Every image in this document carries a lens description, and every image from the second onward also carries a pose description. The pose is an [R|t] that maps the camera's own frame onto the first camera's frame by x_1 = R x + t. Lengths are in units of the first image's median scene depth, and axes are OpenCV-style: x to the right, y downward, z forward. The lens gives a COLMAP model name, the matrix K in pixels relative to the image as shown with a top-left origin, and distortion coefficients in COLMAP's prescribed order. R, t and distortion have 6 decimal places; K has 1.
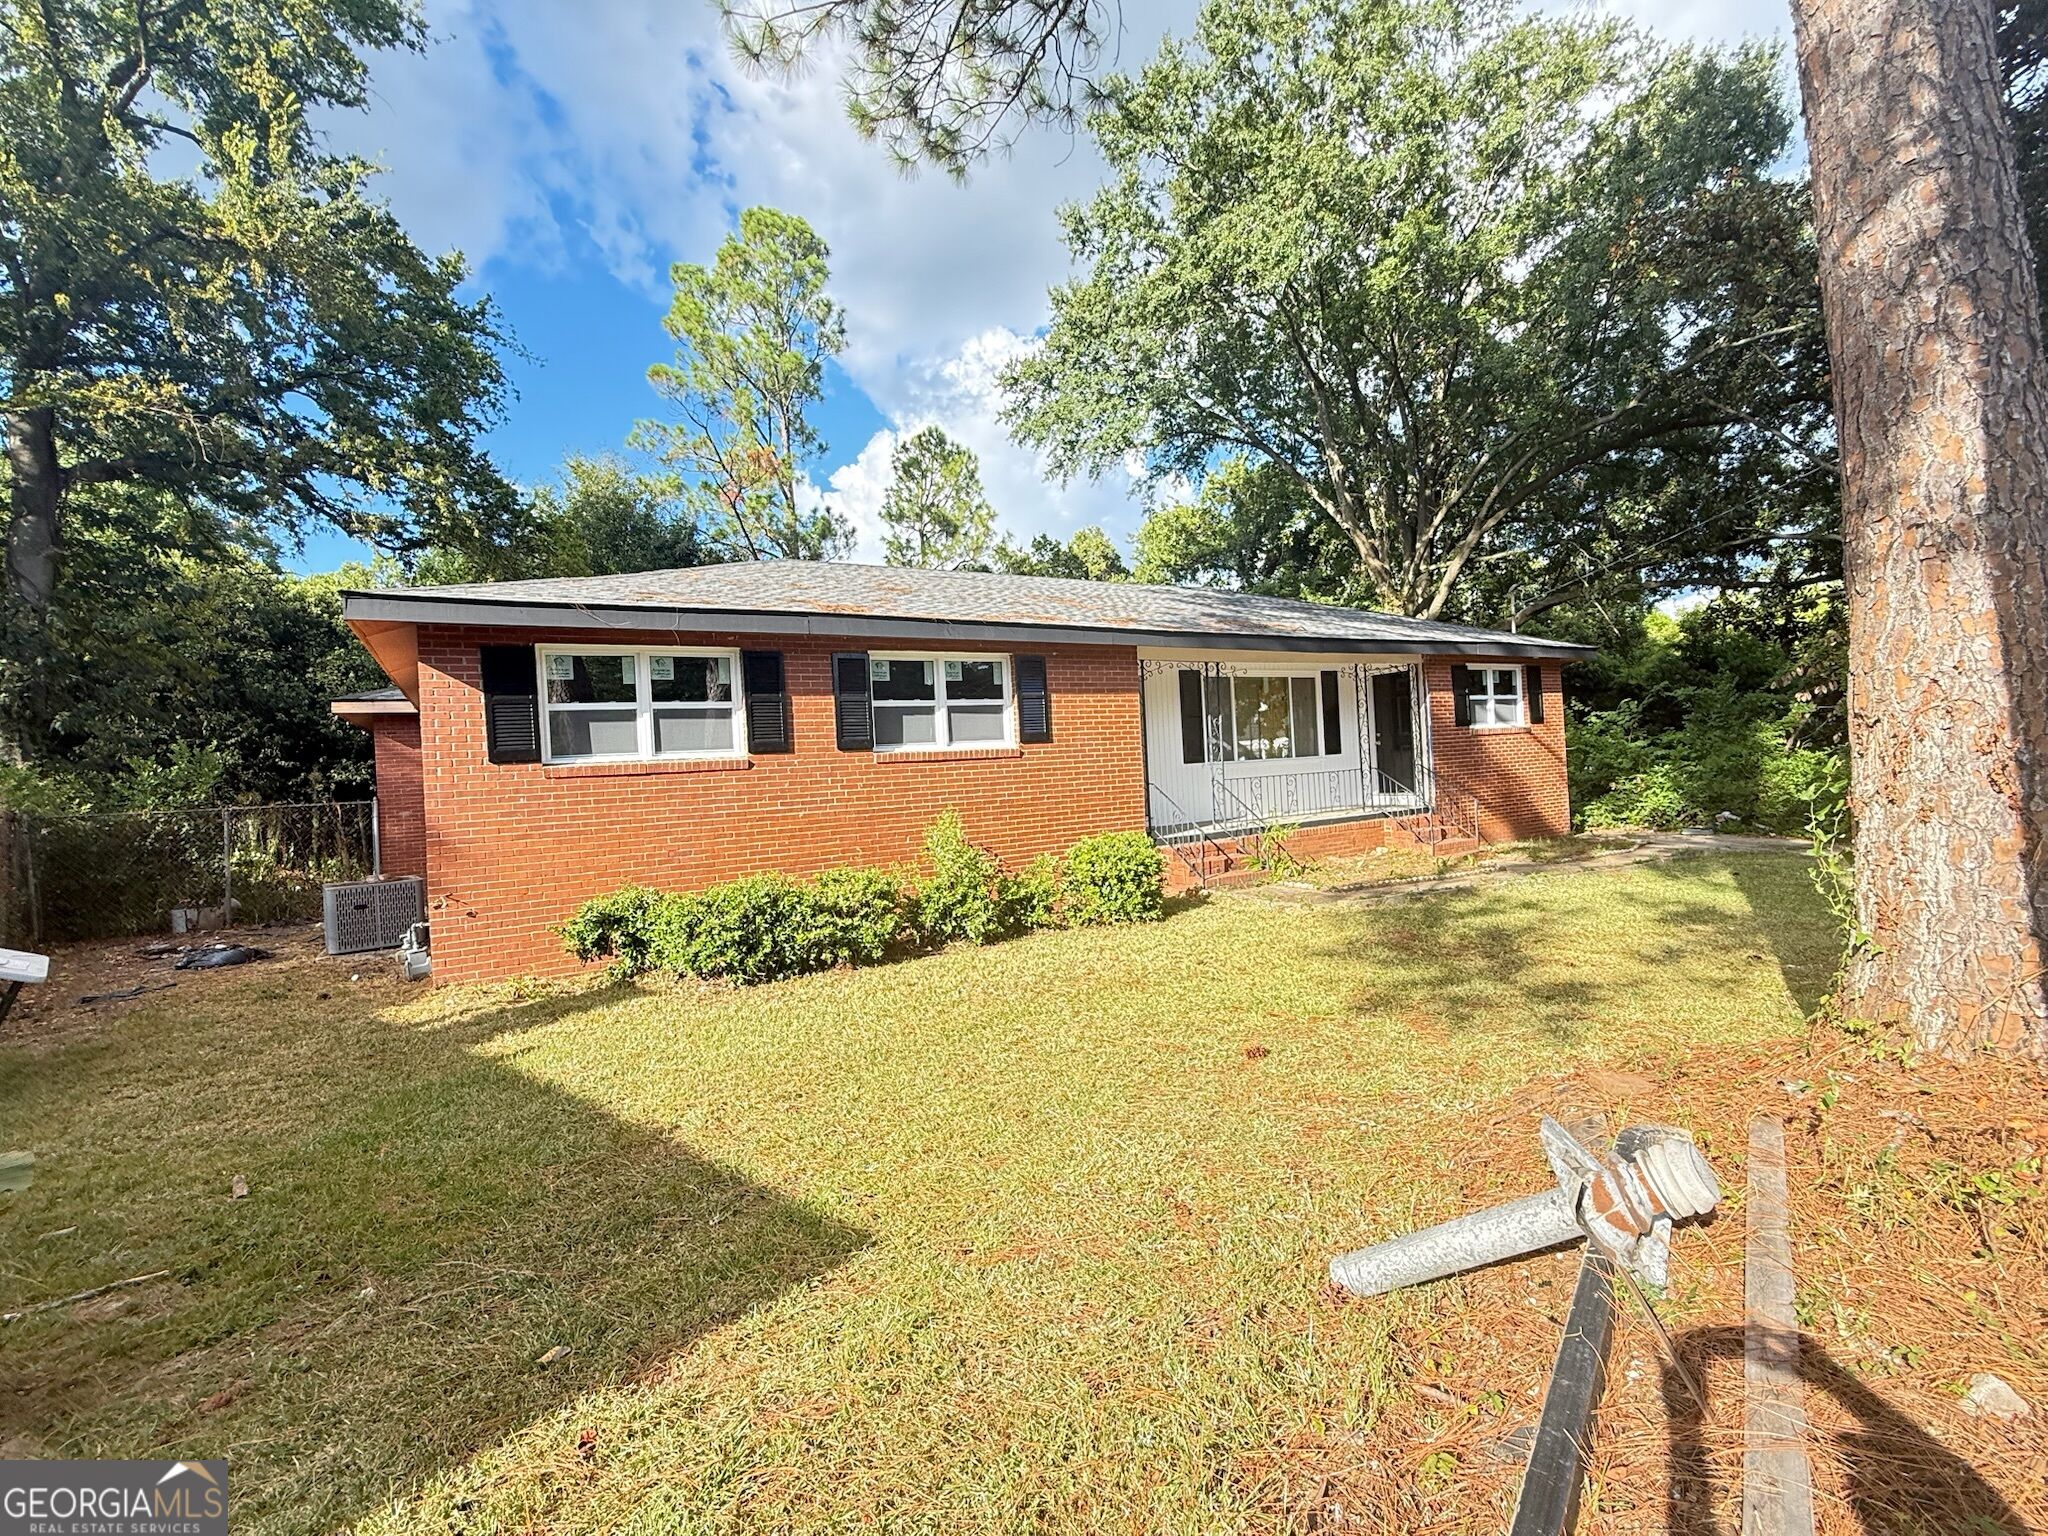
lens RADIAL K [[897.0, 0, 1025.6], [0, 897.0, 768.4], [0, 0, 1]] dist [0.000824, 0.000020]
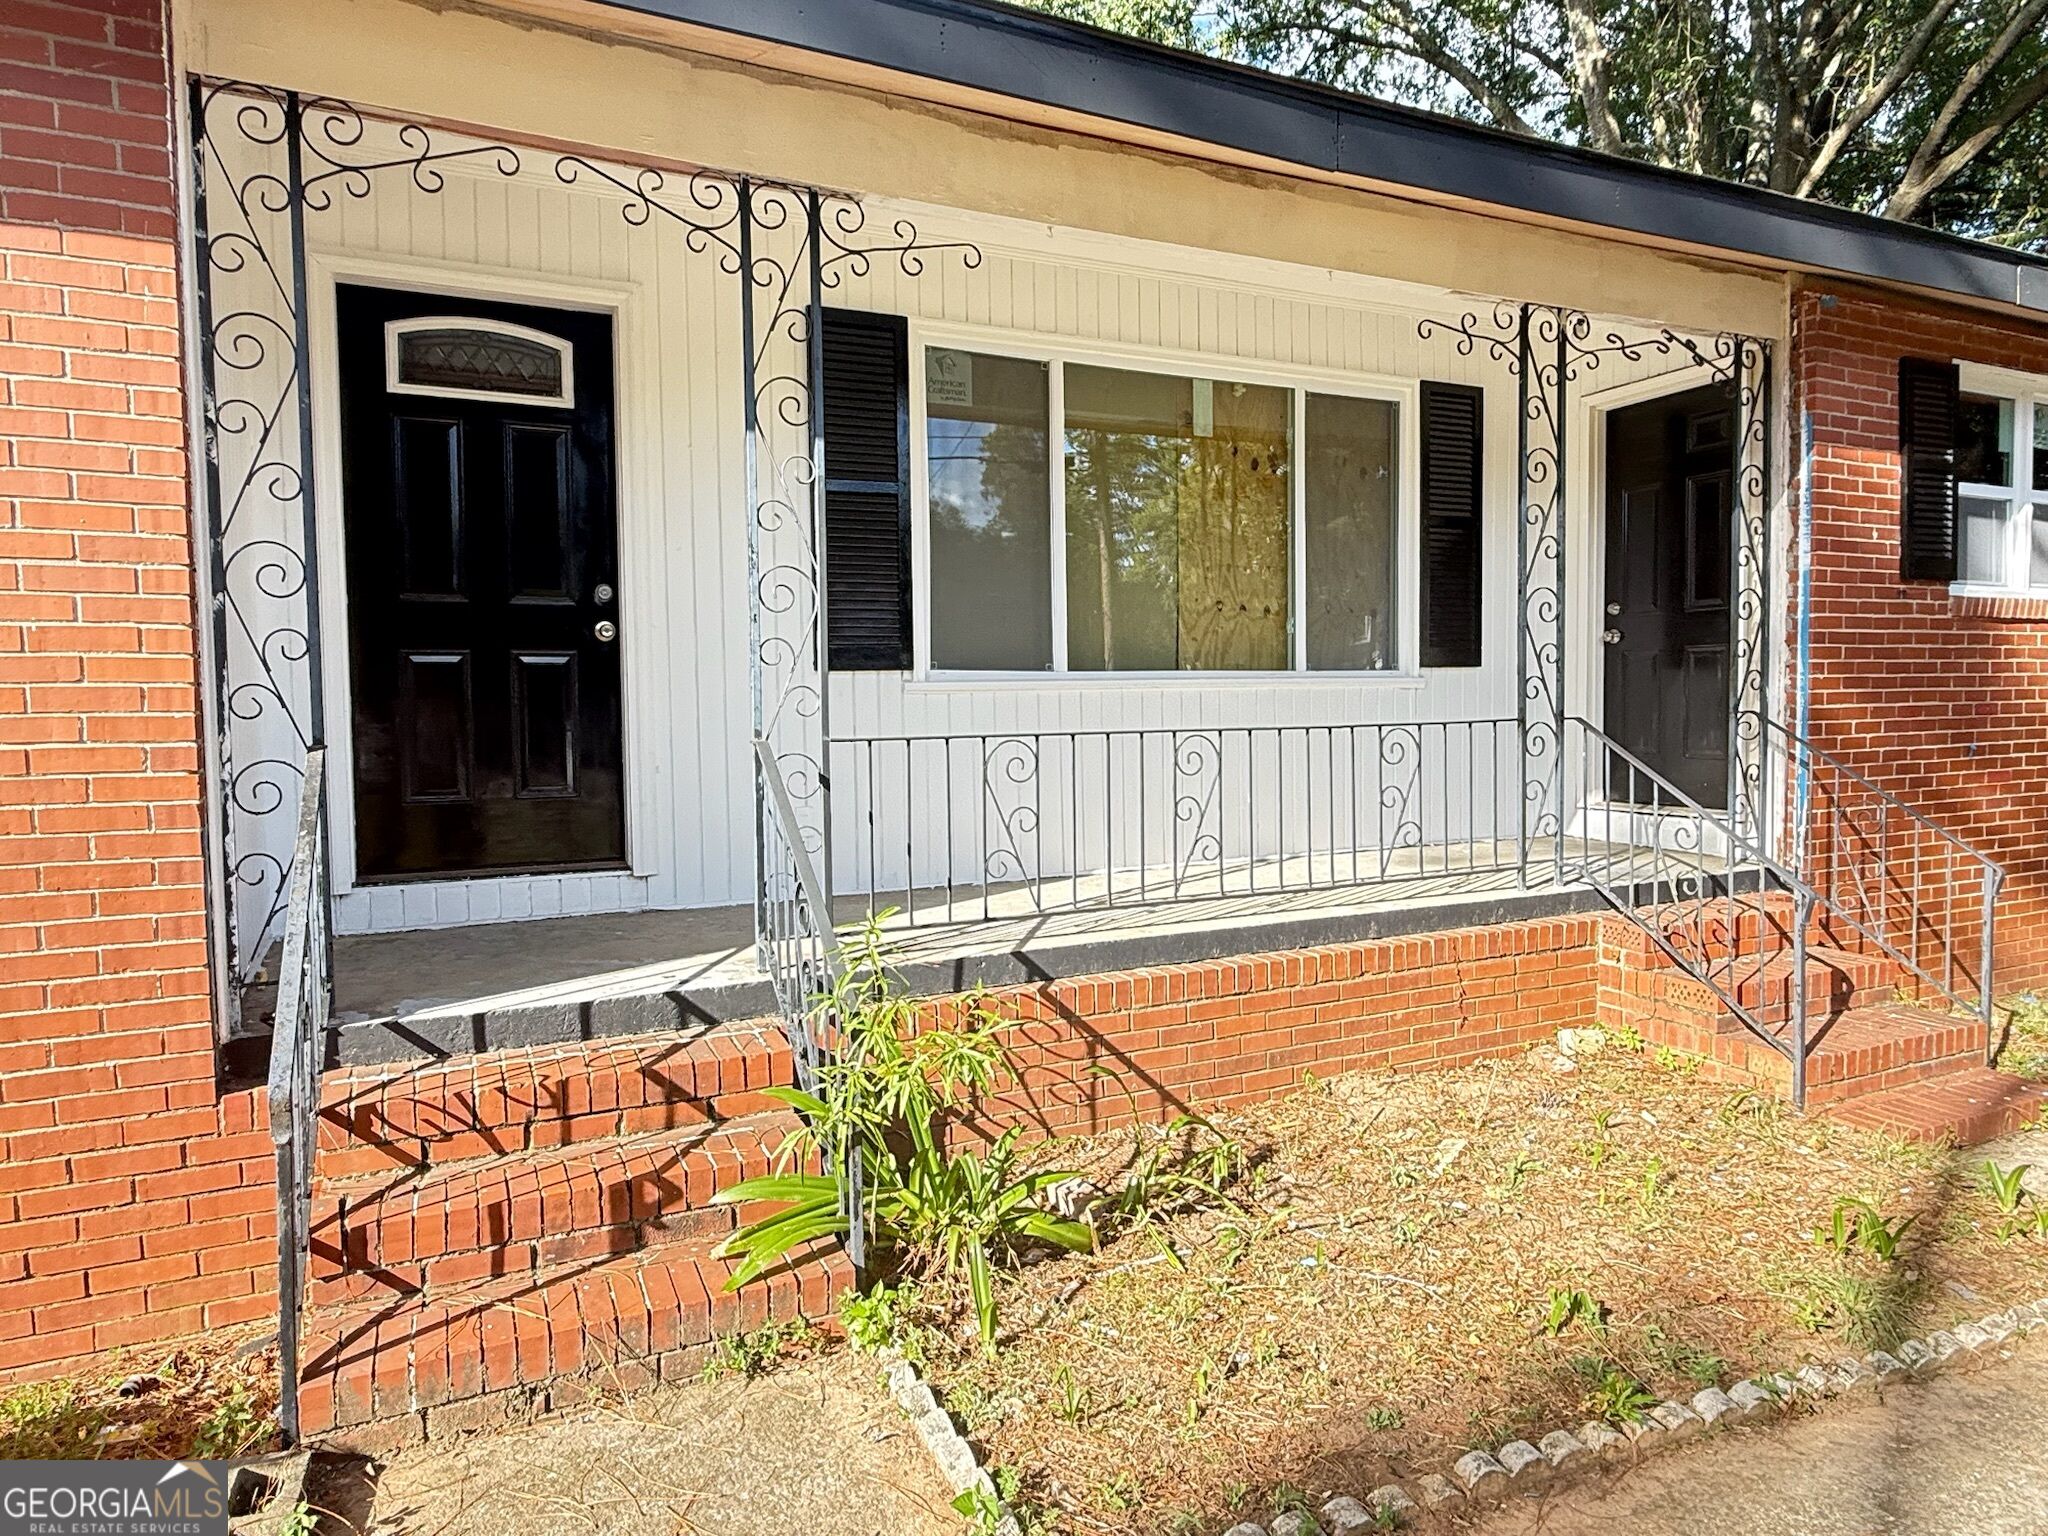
lens RADIAL K [[1250.3, 0, 1022.8], [0, 1250.3, 766.4], [0, 0, 1]] dist [-0.004467, -0.000872]
pose [[0.993980, 0.046676, -0.099120, 0.250849], [-0.041805, 0.997840, 0.050663, 0.002115], [0.101271, -0.046214, 0.993785, 0.586421]]
